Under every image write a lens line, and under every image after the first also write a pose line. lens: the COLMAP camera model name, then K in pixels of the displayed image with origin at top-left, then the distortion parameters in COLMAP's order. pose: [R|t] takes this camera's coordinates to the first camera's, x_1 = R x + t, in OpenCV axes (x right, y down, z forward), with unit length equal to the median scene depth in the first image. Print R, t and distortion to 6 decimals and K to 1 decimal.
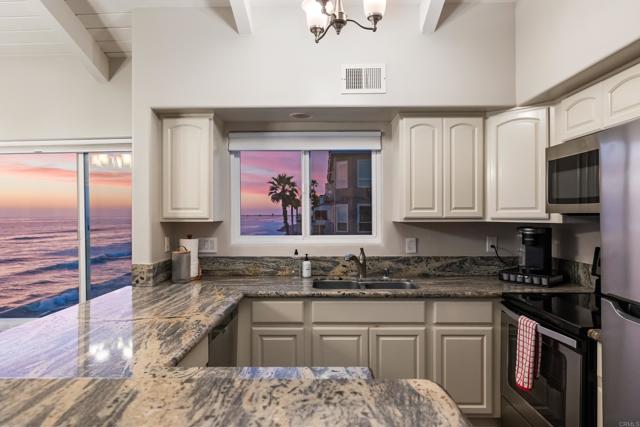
lens RADIAL K [[390.7, 0, 320.0], [0, 390.7, 213.5], [0, 0, 1]] dist [0.000690, 0.000103]
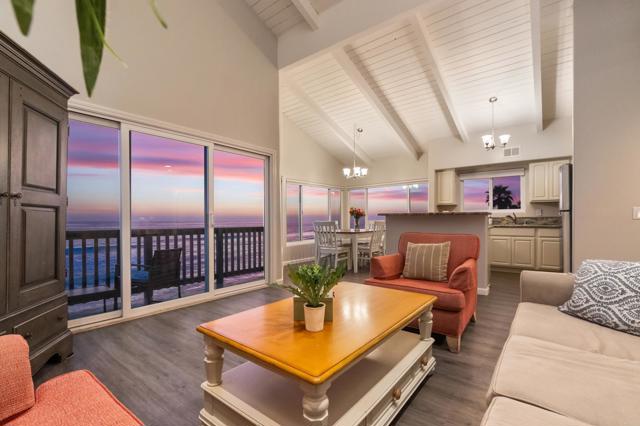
lens RADIAL K [[290.1, 0, 318.8], [0, 290.1, 220.5], [0, 0, 1]] dist [0.000093, 0.000051]
pose [[0.791958, 0.004630, -0.610558, 0.253102], [-0.001215, 0.999981, 0.006007, 0.124289], [0.610574, -0.004016, 0.791949, -1.333385]]
